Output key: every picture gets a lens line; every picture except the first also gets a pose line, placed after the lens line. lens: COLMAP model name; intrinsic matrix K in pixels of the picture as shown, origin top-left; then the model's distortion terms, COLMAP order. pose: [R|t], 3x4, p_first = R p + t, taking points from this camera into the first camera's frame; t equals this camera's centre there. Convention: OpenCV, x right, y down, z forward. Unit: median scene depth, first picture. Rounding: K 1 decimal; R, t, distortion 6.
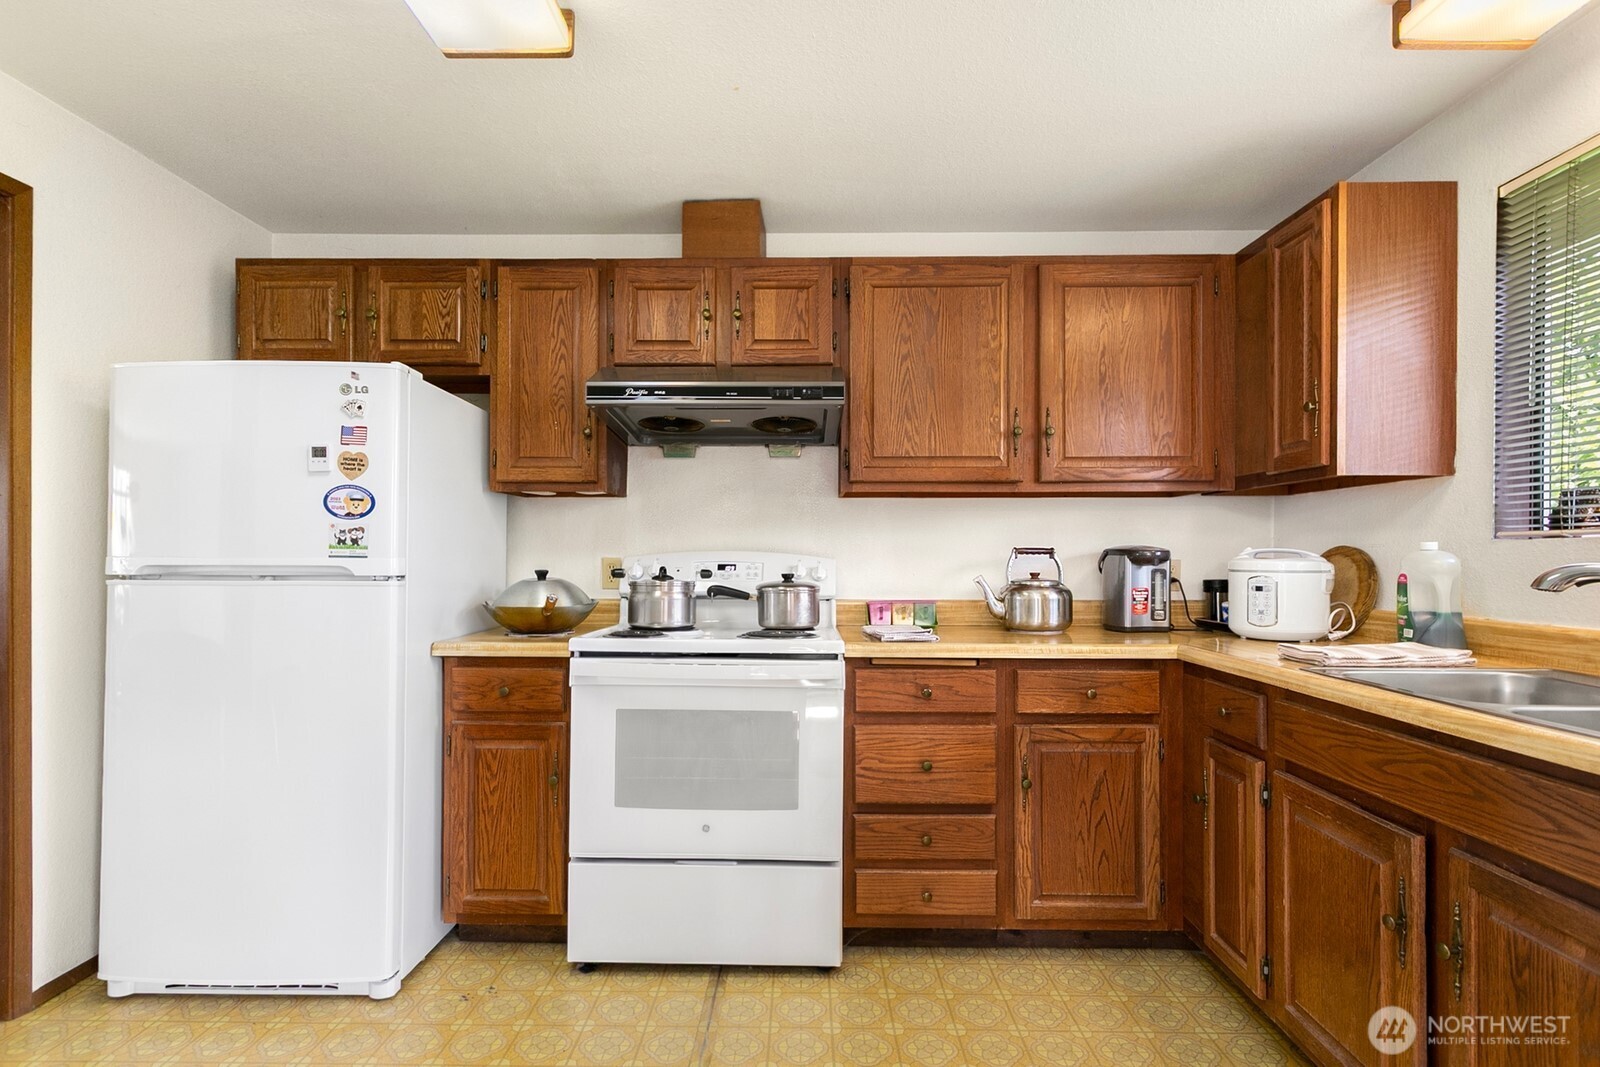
lens RADIAL K [[761.0, 0, 787.5], [0, 761.0, 560.4], [0, 0, 1]] dist [0.000921, 0.000547]
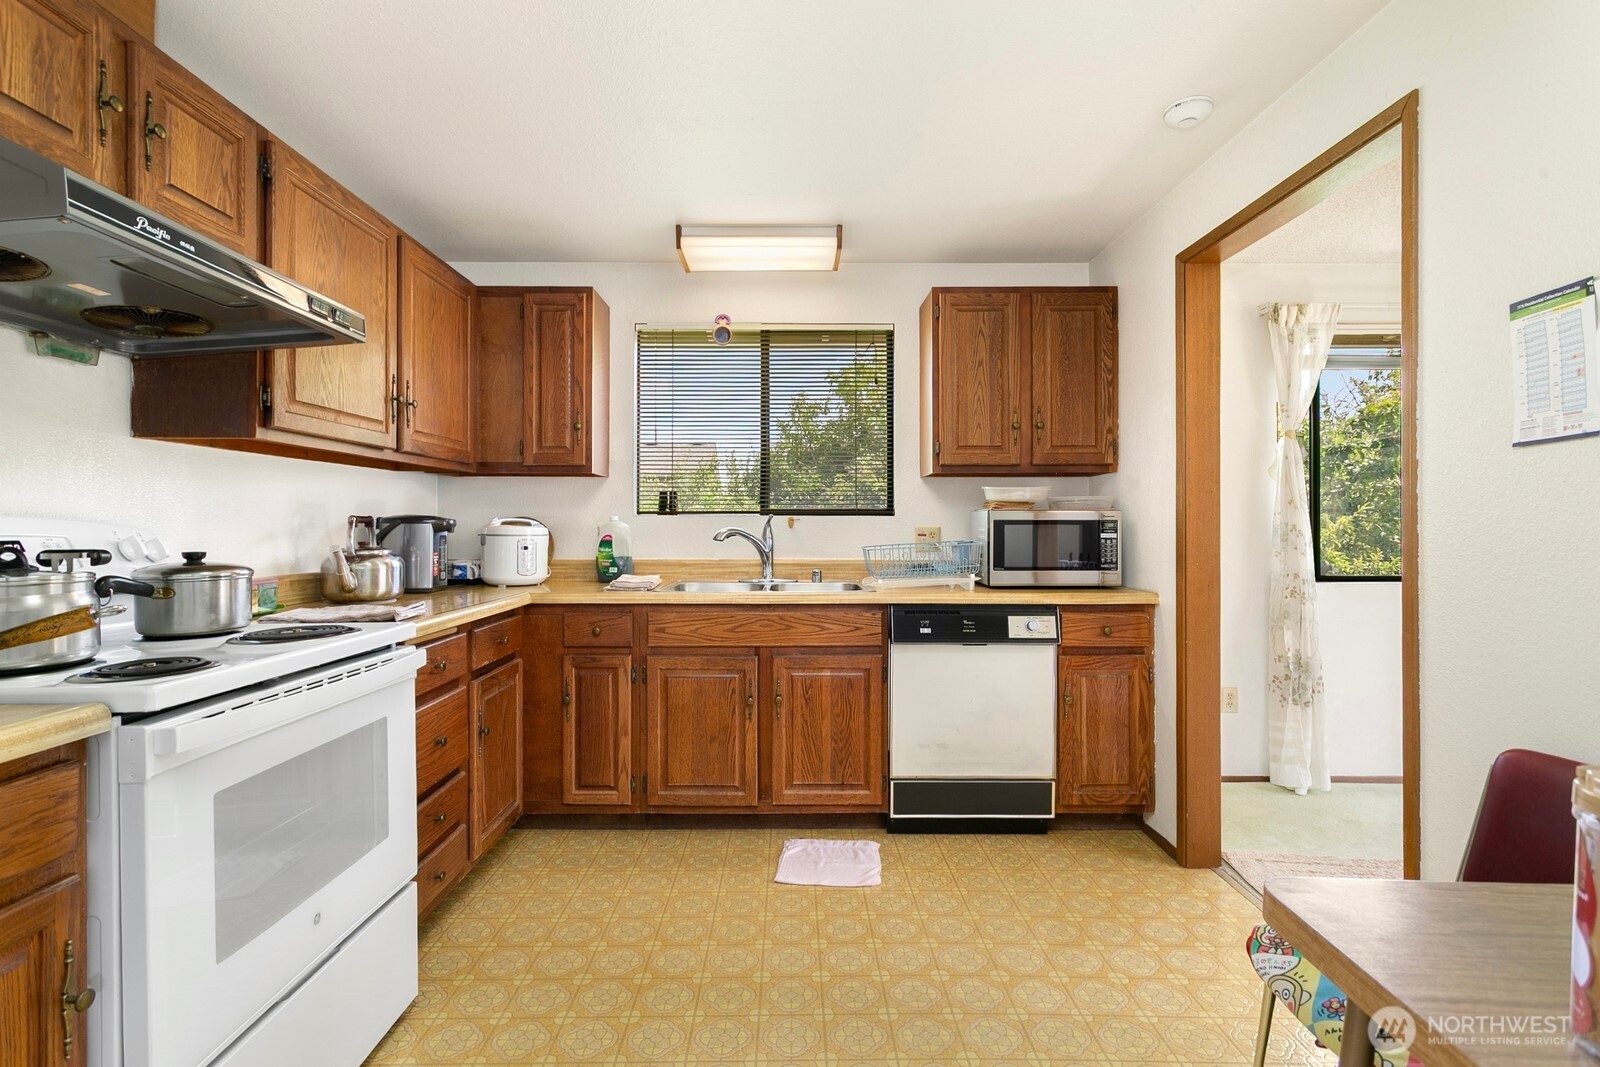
lens RADIAL K [[761.0, 0, 795.3], [0, 761.0, 528.1], [0, 0, 1]] dist [0.000921, 0.000547]
pose [[-0.020252, -0.006436, 0.999774, -0.763044], [0.003529, 0.999973, 0.006508, -0.006099], [-0.999789, 0.003660, -0.020229, 0.545625]]
